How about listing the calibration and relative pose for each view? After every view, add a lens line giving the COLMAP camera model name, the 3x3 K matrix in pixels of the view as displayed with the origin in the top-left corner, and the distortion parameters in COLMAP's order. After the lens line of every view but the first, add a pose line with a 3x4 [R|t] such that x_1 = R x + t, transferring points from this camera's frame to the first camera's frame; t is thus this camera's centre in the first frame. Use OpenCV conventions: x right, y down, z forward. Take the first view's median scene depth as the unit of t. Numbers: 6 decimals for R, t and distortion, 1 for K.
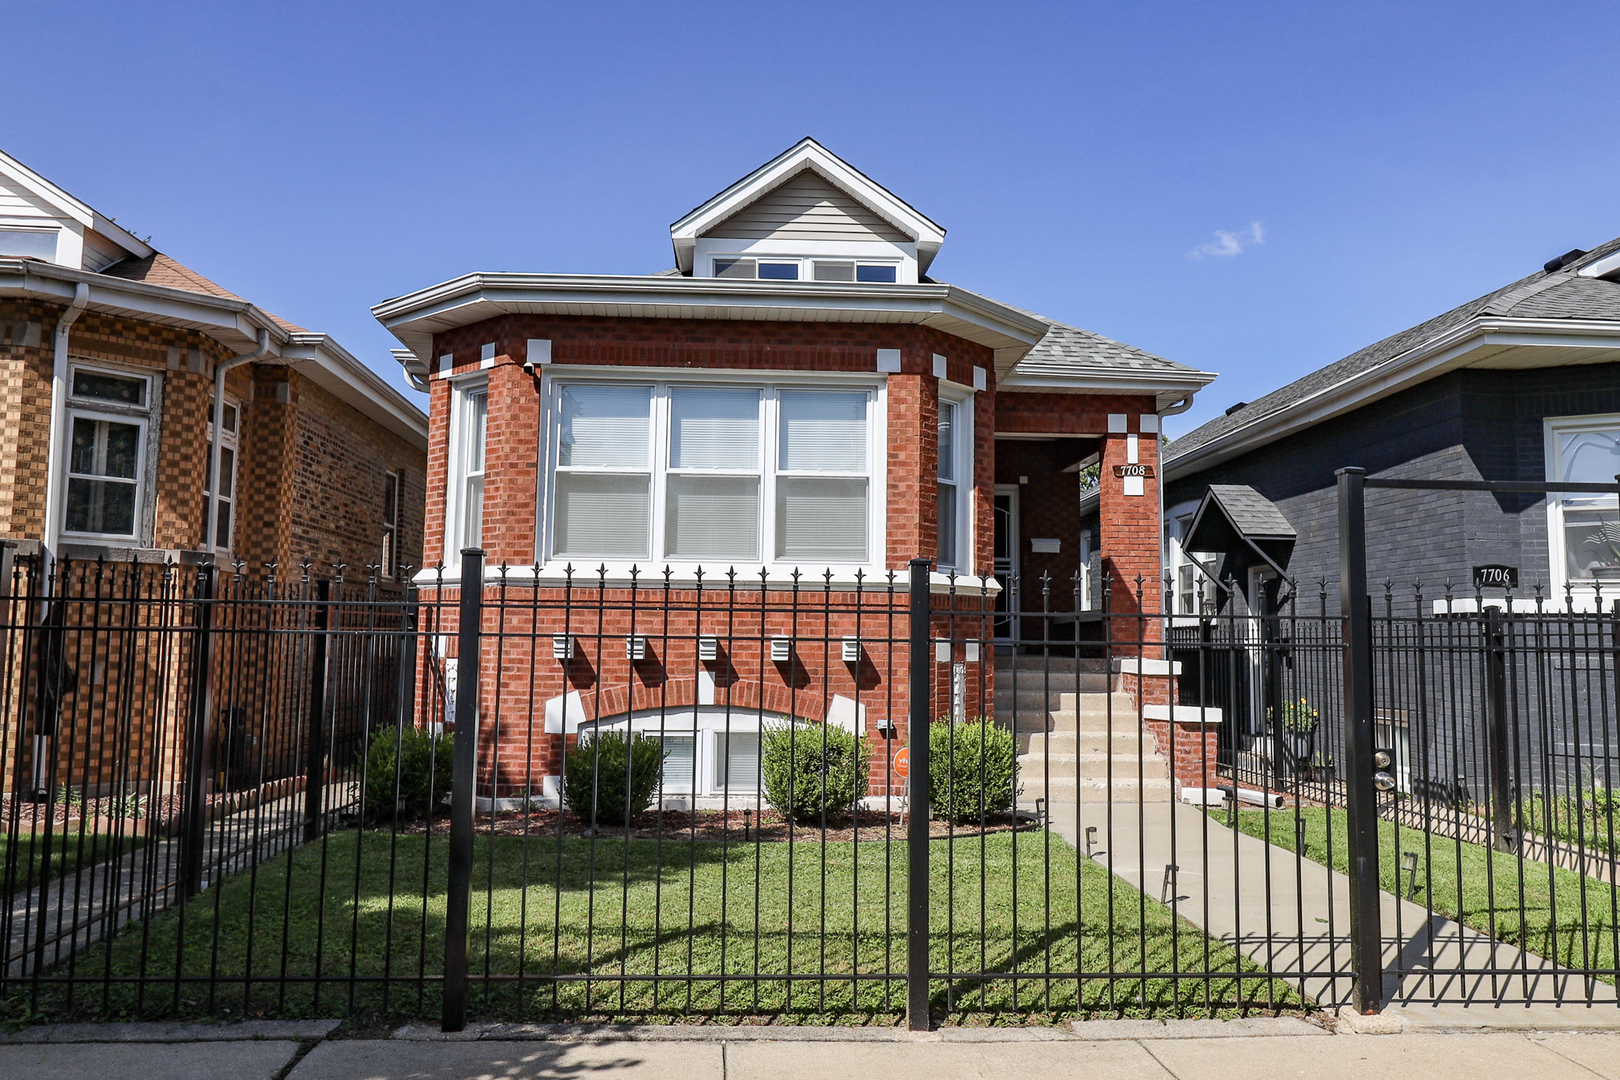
lens RADIAL K [[1231.8, 0, 810.0], [0, 1231.8, 540.0], [0, 0, 1]] dist [0.006581, -0.001711]
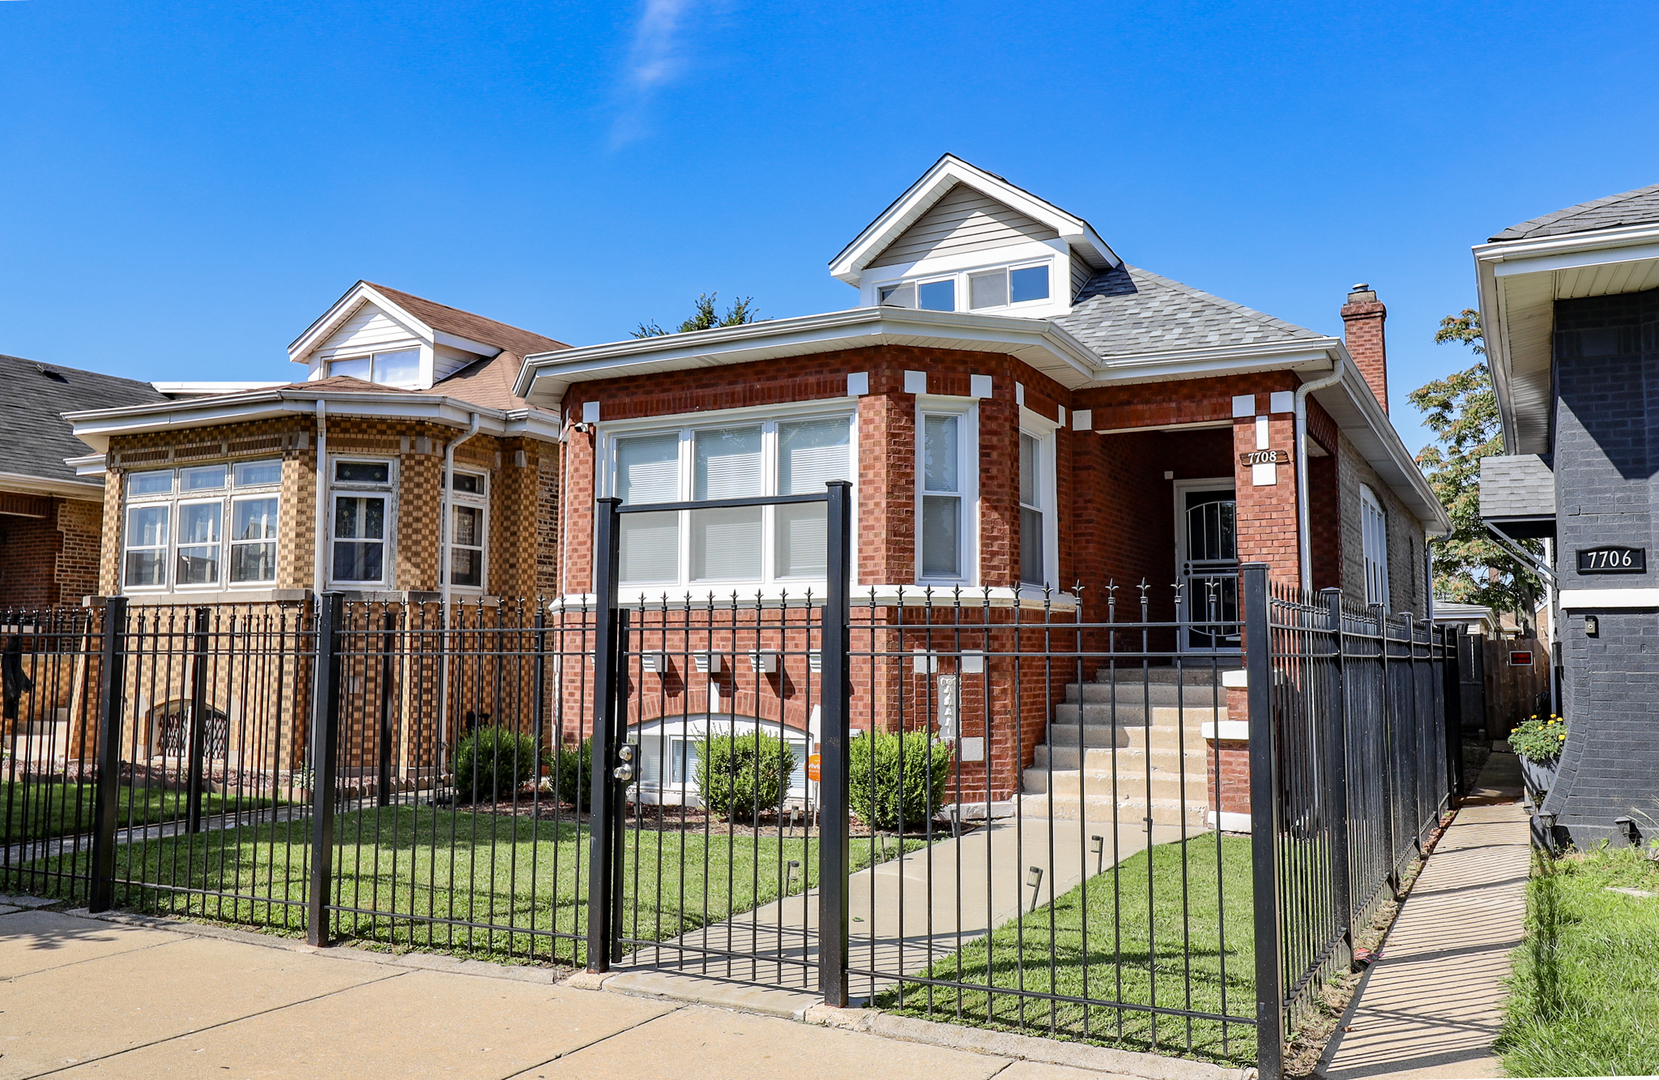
lens RADIAL K [[1315.1, 0, 830.8], [0, 1315.1, 556.3], [0, 0, 1]] dist [0.004787, -0.002389]
pose [[0.856813, -0.051039, -0.513095, 0.604836], [0.053745, 0.998509, -0.009576, 0.009026], [0.512818, -0.019371, 0.858279, 0.032594]]
